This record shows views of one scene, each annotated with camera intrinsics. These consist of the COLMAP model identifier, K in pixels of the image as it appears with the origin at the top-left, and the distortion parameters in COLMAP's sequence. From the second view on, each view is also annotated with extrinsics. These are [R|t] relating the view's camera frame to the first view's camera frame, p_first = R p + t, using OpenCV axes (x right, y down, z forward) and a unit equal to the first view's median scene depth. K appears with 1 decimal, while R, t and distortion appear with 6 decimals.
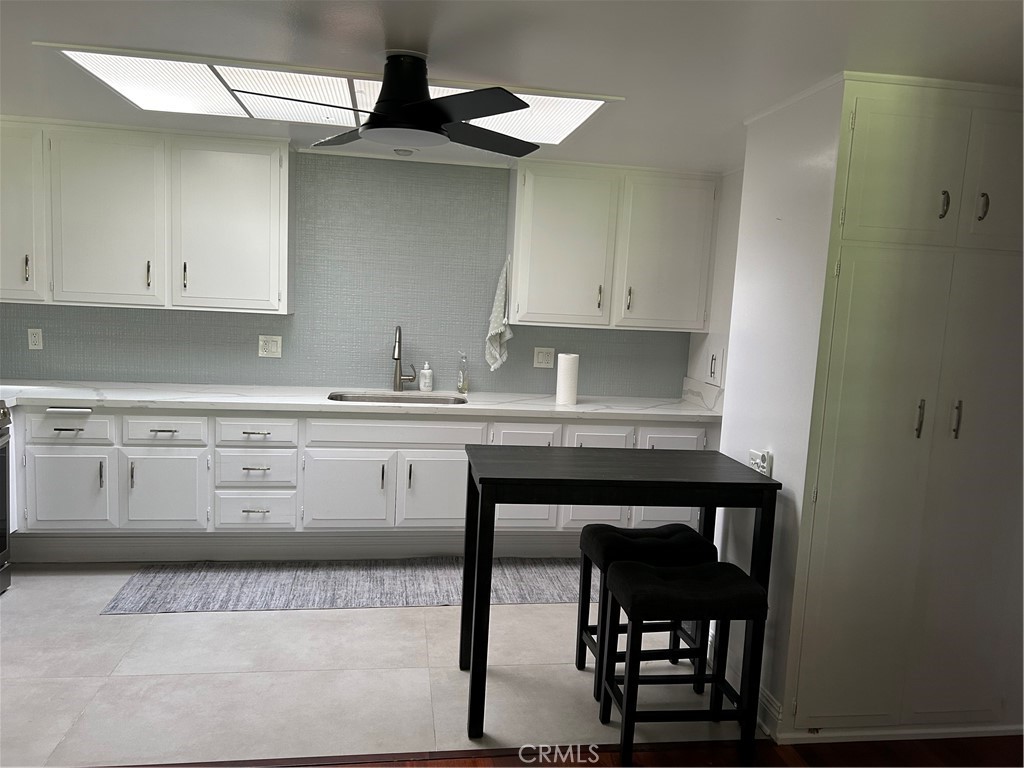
lens RADIAL K [[773.3, 0, 516.9], [0, 773.3, 380.8], [0, 0, 1]] dist [0.066316, -0.093952]
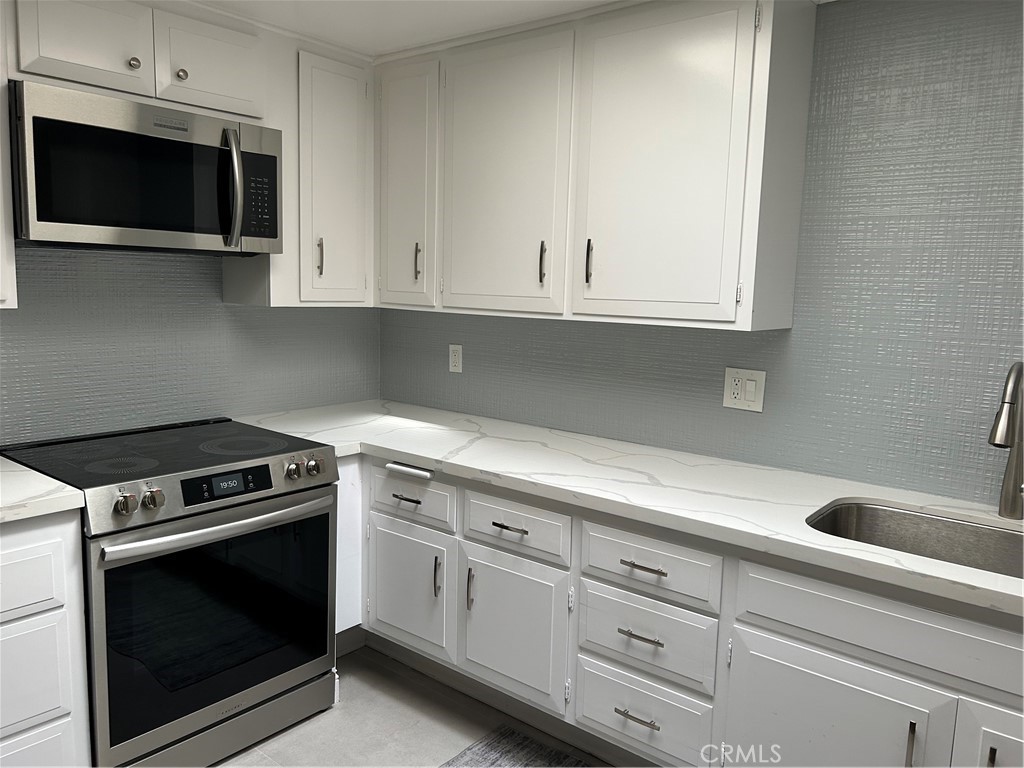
lens RADIAL K [[770.5, 0, 512.0], [0, 770.5, 384.0], [0, 0, 1]] dist [0.061042, -0.082386]
pose [[0.663609, 0.067513, -0.745027, -0.028179], [-0.076300, 0.996834, 0.022369, -0.053509], [0.744178, 0.042001, 0.666659, 0.588924]]
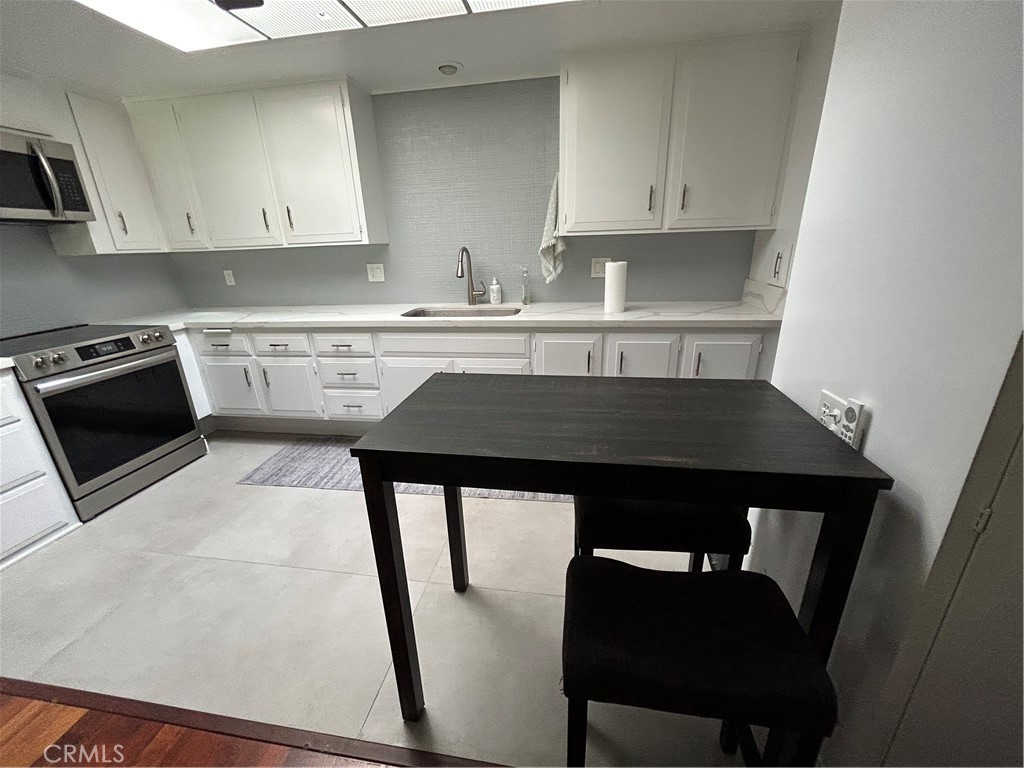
lens RADIAL K [[413.2, 0, 511.5], [0, 413.2, 385.0], [0, 0, 1]] dist [-0.002922, -0.000029]
pose [[0.945928, 0.024967, -0.323413, 0.127890], [0.047001, 0.975962, 0.212813, 0.001598], [0.320952, -0.216506, 0.922017, 0.461881]]
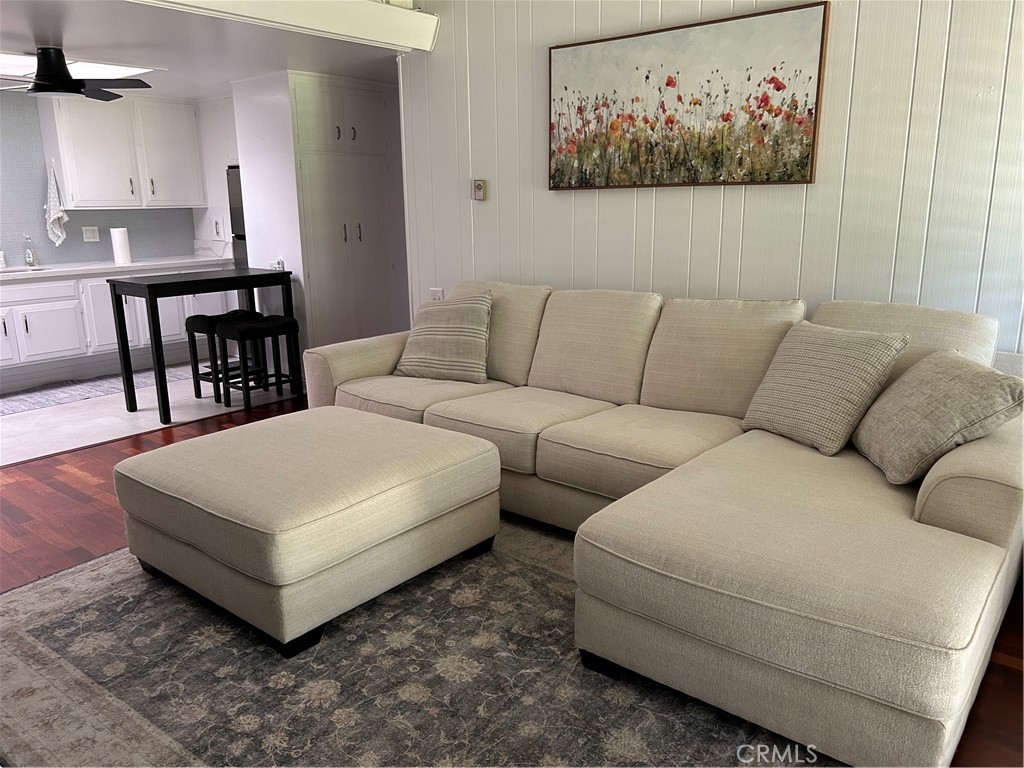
lens RADIAL K [[770.5, 0, 512.0], [0, 770.5, 384.0], [0, 0, 1]] dist [0.061042, -0.082386]
pose [[0.743998, -0.216651, 0.632084, -0.402525], [0.124205, 0.974330, 0.187763, 0.073874], [-0.656537, -0.061187, 0.751808, -0.649376]]
